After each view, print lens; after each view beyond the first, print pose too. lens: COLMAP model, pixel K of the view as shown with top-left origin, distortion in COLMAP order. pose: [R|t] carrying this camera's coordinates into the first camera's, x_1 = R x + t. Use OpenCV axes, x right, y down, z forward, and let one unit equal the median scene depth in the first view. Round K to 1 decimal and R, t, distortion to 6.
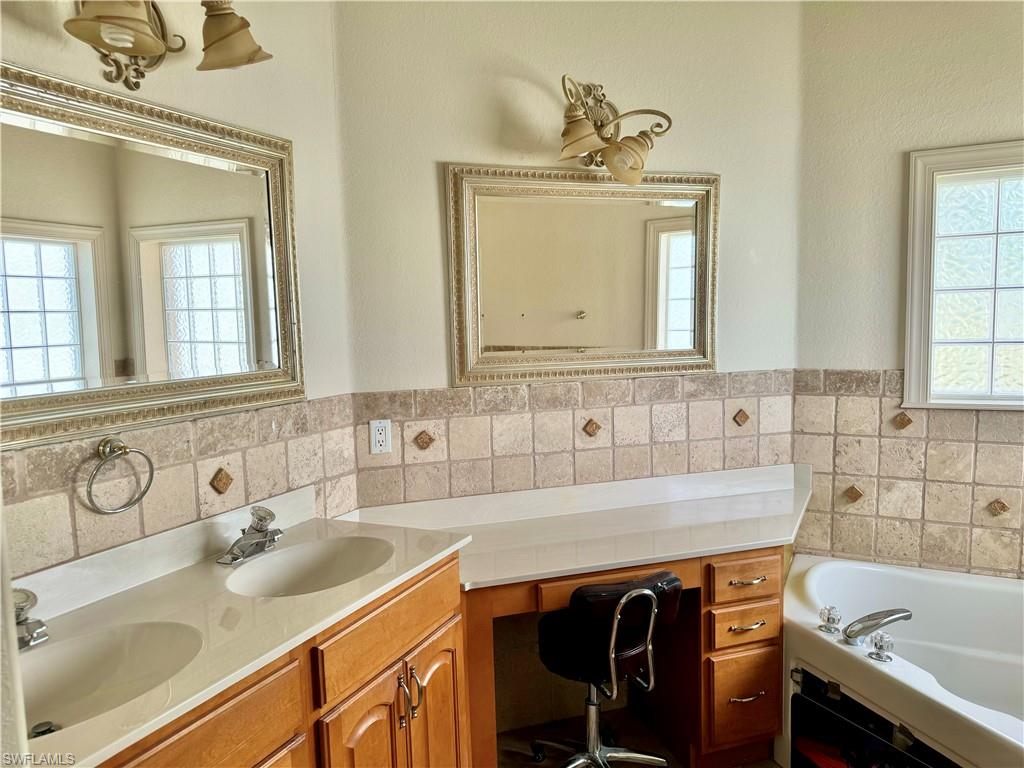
lens RADIAL K [[722.3, 0, 513.9], [0, 722.3, 389.0], [0, 0, 1]] dist [0.054415, -0.061803]
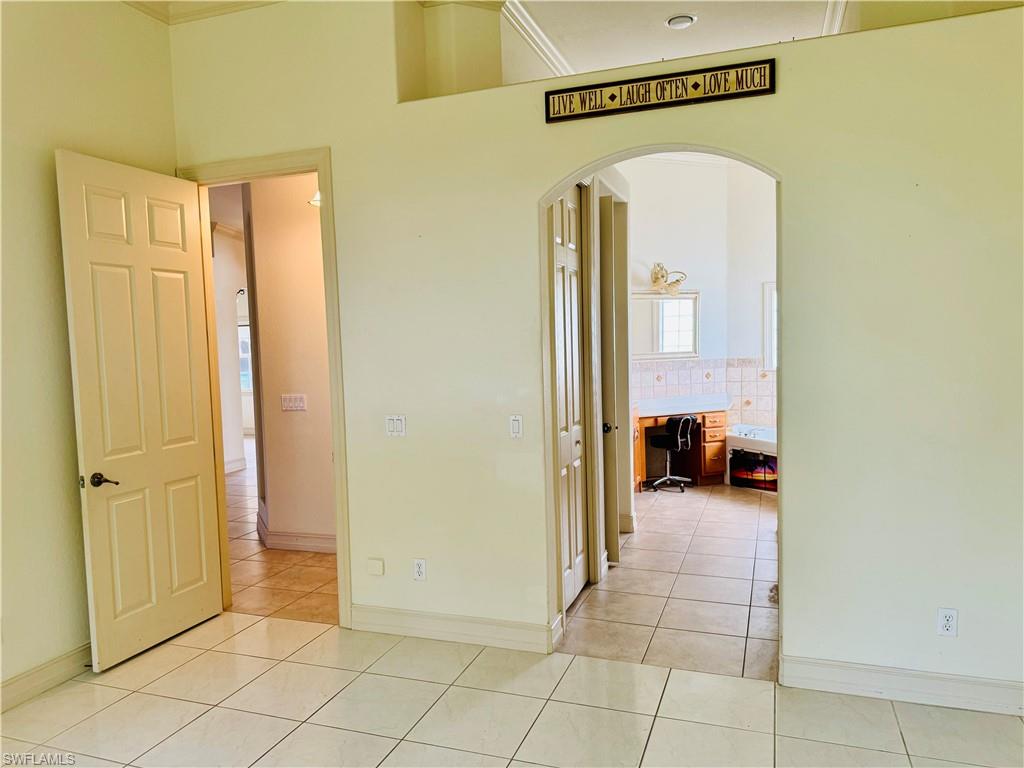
lens RADIAL K [[722.3, 0, 491.3], [0, 722.3, 404.6], [0, 0, 1]] dist [0.054415, -0.061803]
pose [[0.997264, -0.018440, 0.071581, -0.772448], [0.019294, 0.999751, -0.011247, 0.177496], [-0.071356, 0.012597, 0.997371, -1.840195]]
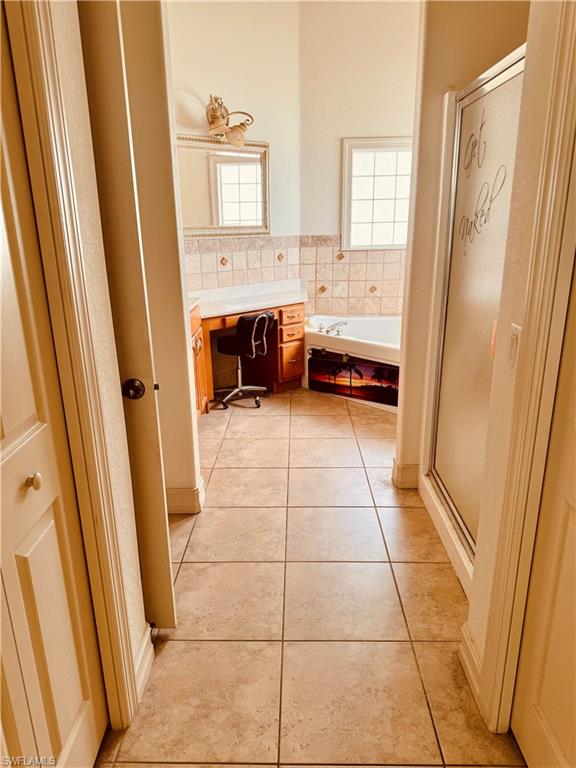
lens RADIAL K [[541.7, 0, 287.0], [0, 541.7, 400.1], [0, 0, 1]] dist [0.054415, -0.061803]
pose [[0.909877, -0.125550, 0.395425, -0.442163], [0.034393, 0.972657, 0.229686, 0.091870], [-0.413450, -0.195387, 0.889316, -0.686248]]
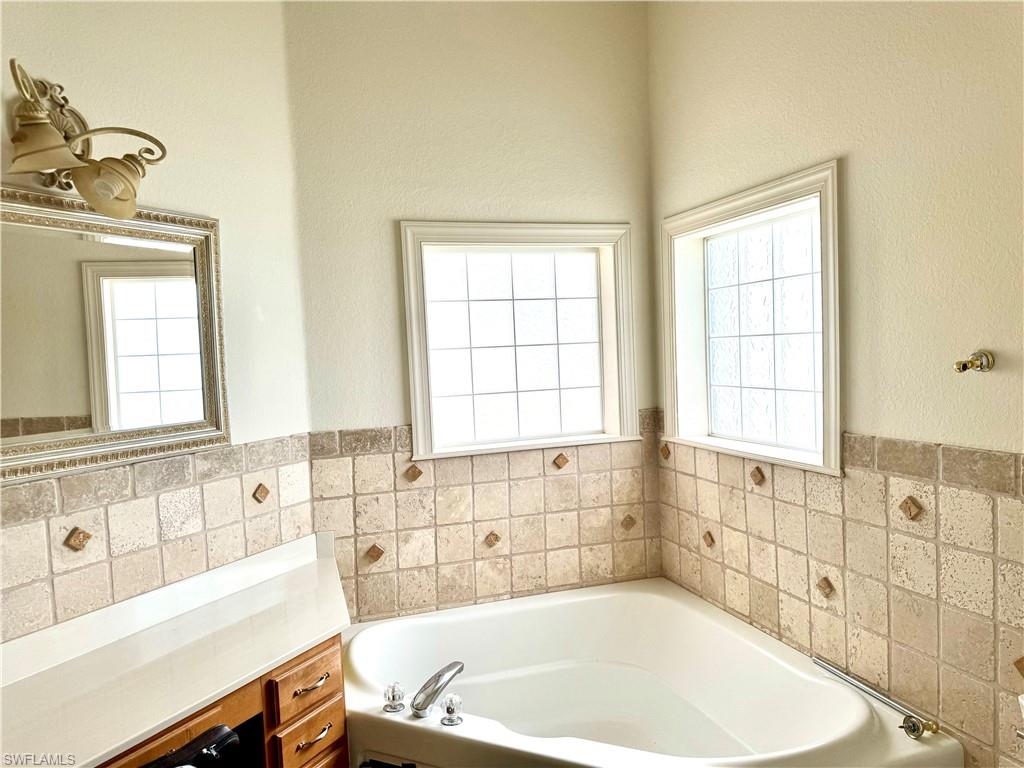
lens RADIAL K [[722.3, 0, 517.1], [0, 722.3, 385.7], [0, 0, 1]] dist [0.054415, -0.061803]
pose [[0.719296, -0.045048, 0.693242, -0.077030], [0.096493, 0.994701, -0.035482, -0.031320], [-0.687970, 0.092415, 0.719831, 0.146517]]
